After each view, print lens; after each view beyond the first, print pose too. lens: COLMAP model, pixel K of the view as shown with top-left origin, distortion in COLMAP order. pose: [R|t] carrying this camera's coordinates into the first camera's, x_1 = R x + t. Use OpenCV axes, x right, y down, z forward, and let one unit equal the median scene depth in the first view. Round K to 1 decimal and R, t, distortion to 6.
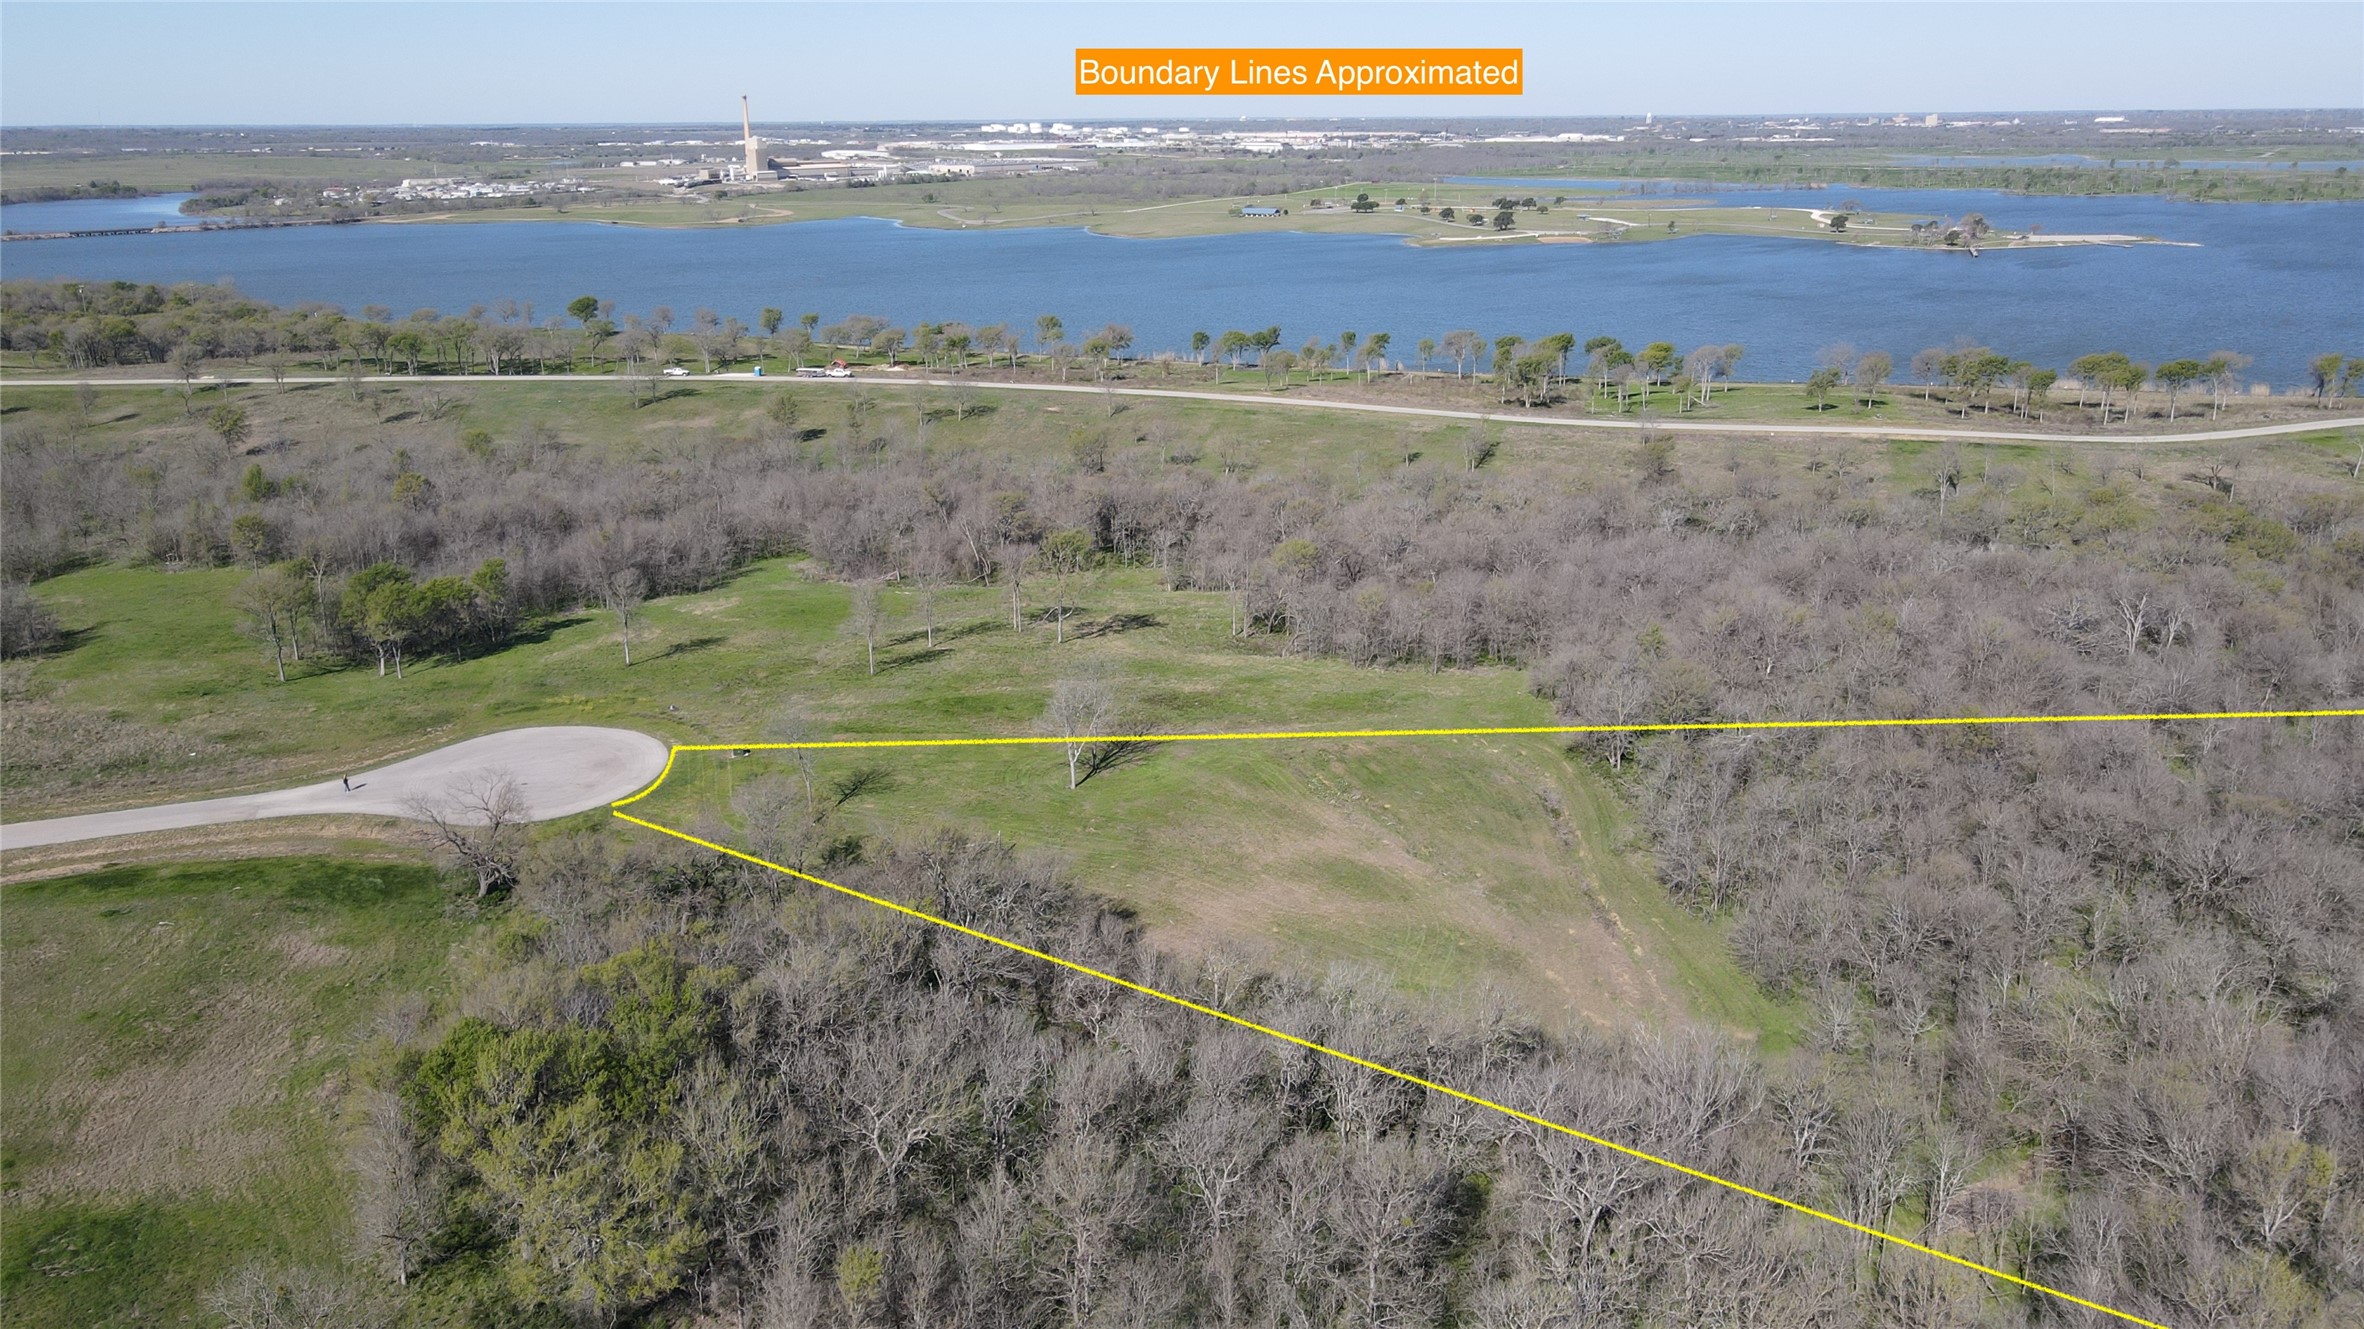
lens RADIAL K [[1722.7, 0, 1182.0], [0, 1722.7, 664.5], [0, 0, 1]] dist [0.003181, 0.035963]
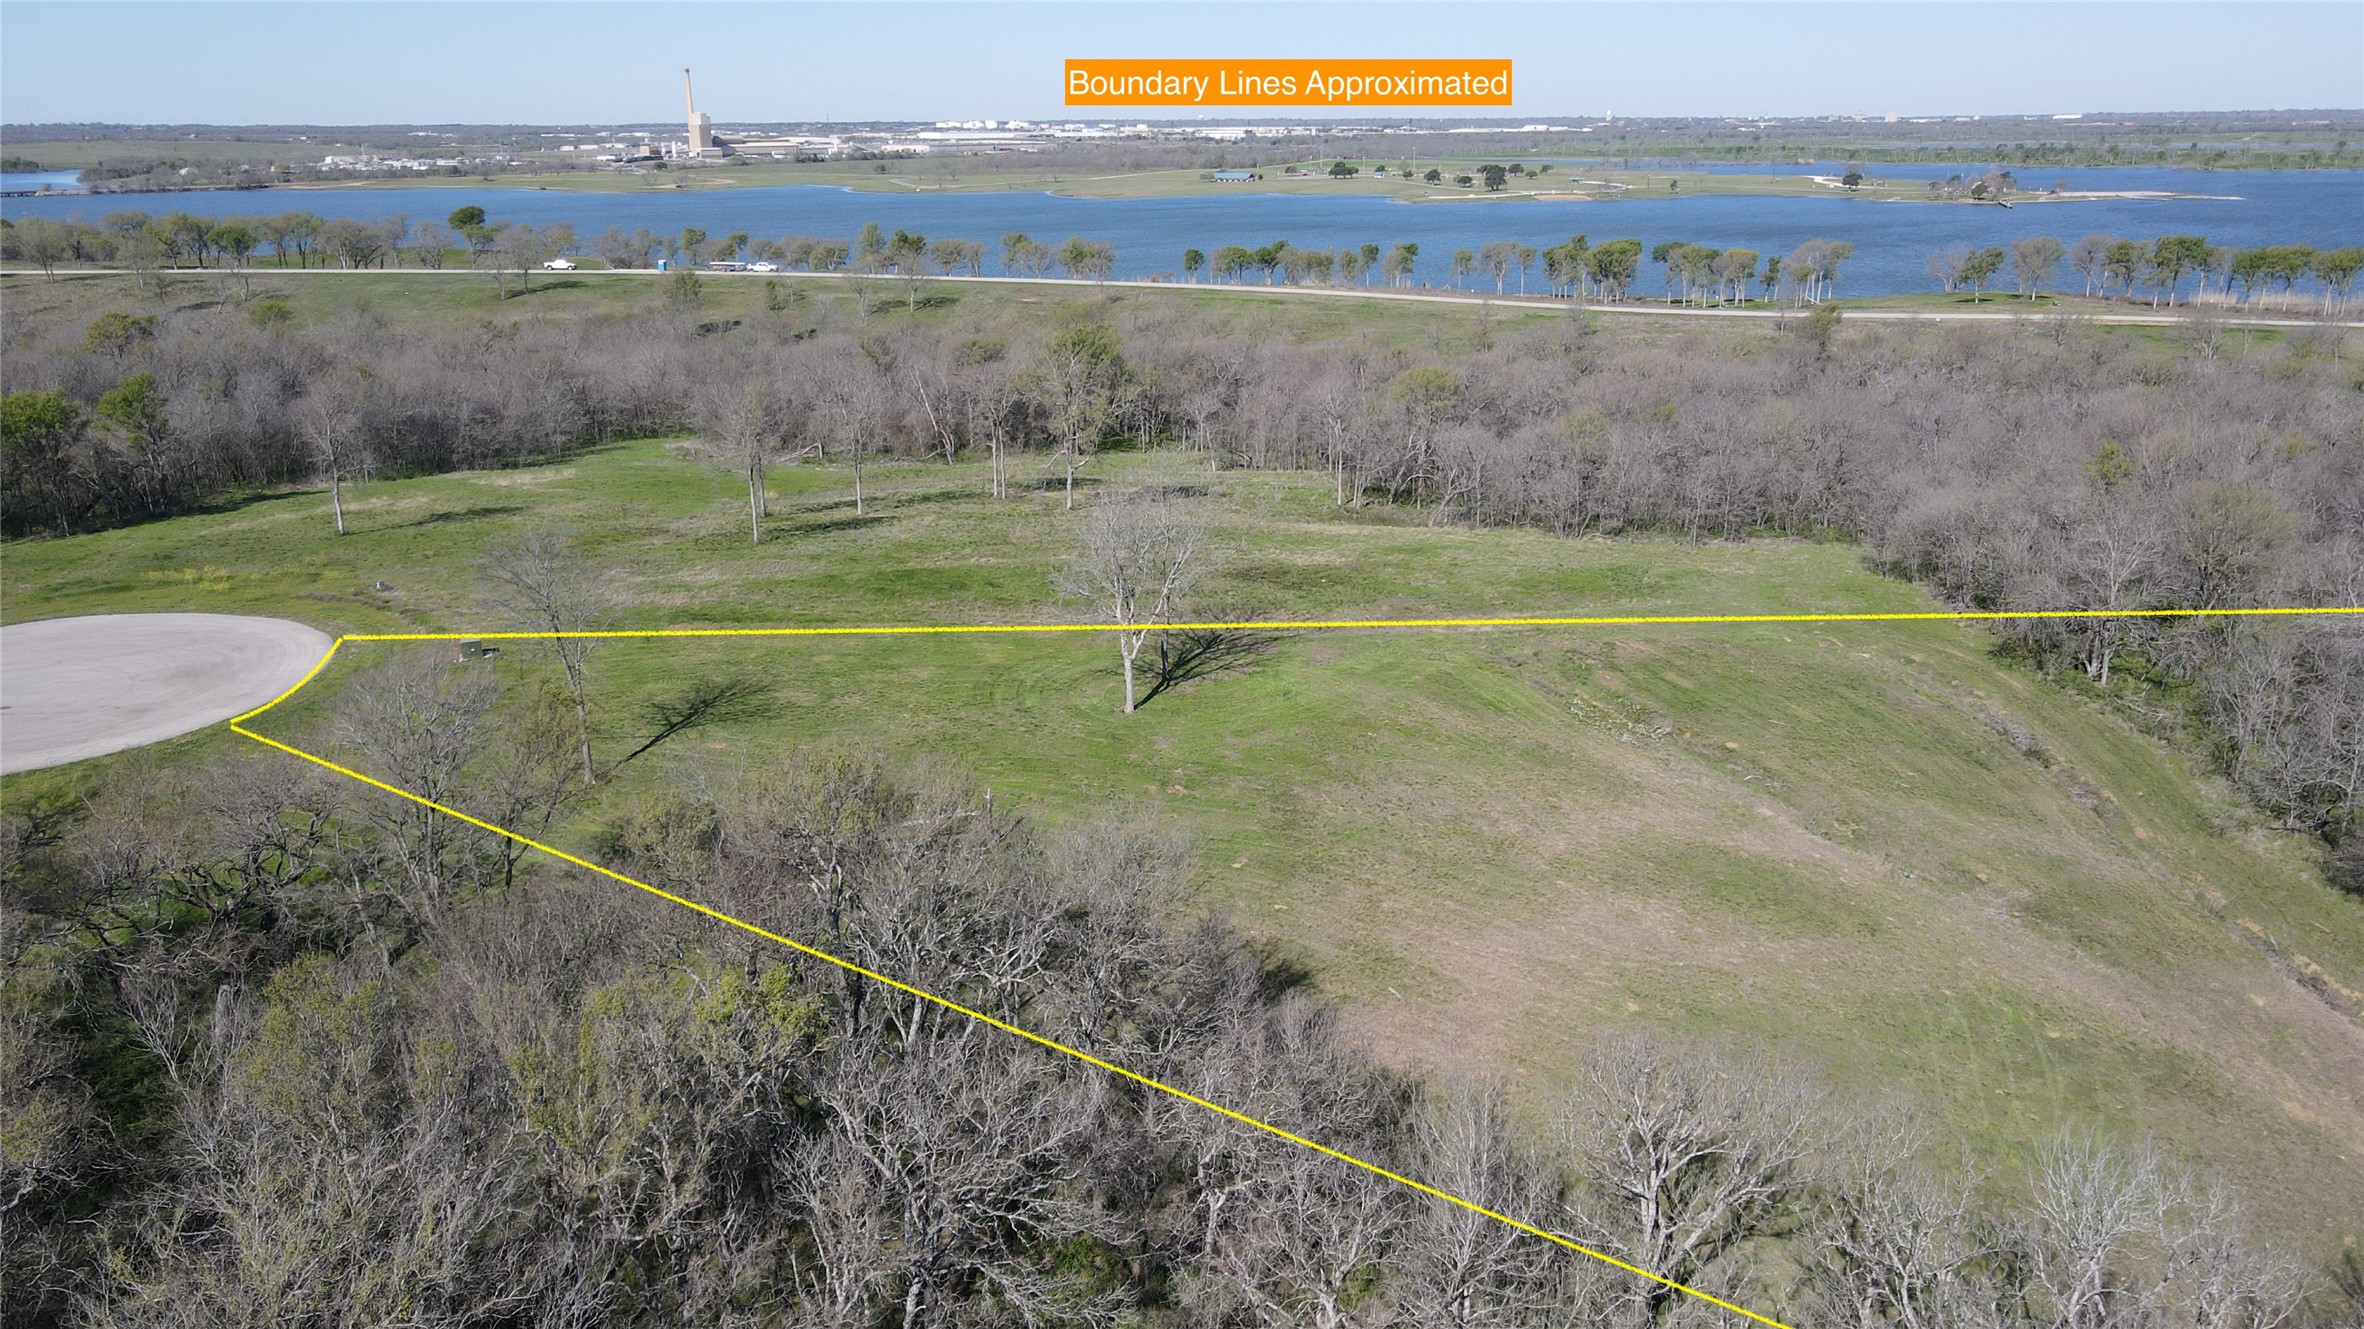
lens RADIAL K [[1722.7, 0, 1182.0], [0, 1722.7, 664.5], [0, 0, 1]] dist [0.003181, 0.035963]
pose [[0.999689, -0.005711, 0.024285, -0.038364], [0.005791, 0.999978, -0.003224, 0.038114], [-0.024266, 0.003364, 0.999700, 0.316766]]
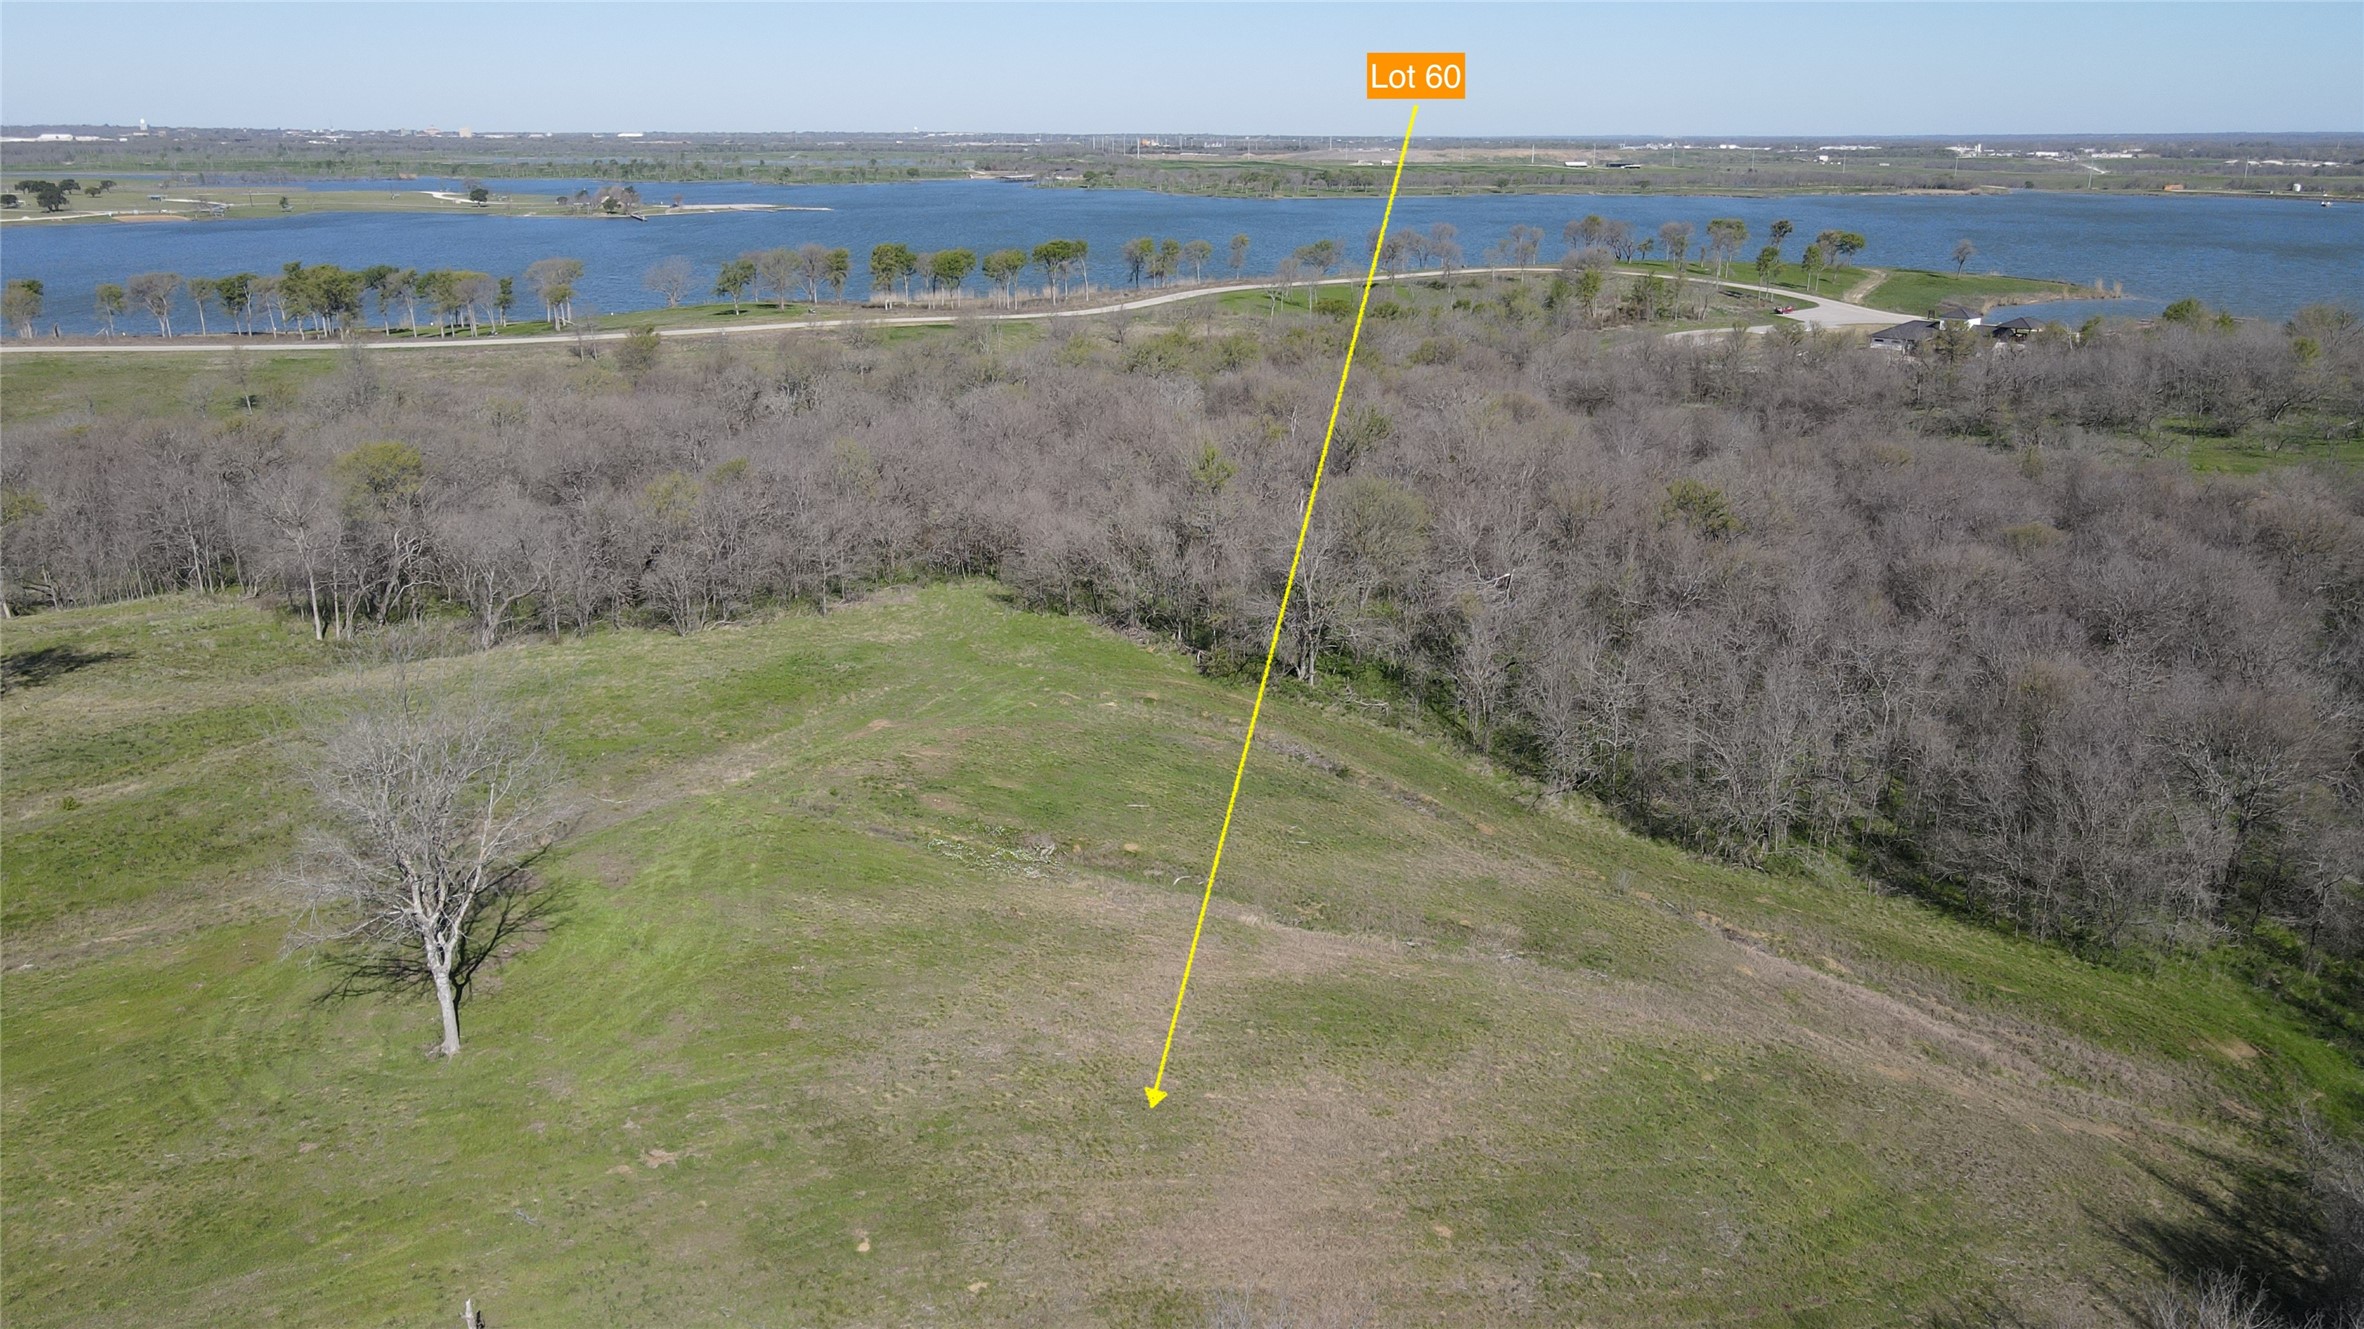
lens RADIAL K [[1731.2, 0, 1182.0], [0, 1731.2, 664.5], [0, 0, 1]] dist [-0.015326, 0.052875]
pose [[0.711702, -0.197219, 0.674229, -0.107968], [0.205645, 0.976228, 0.068482, 0.004921], [-0.671706, 0.089913, 0.735341, 0.427628]]
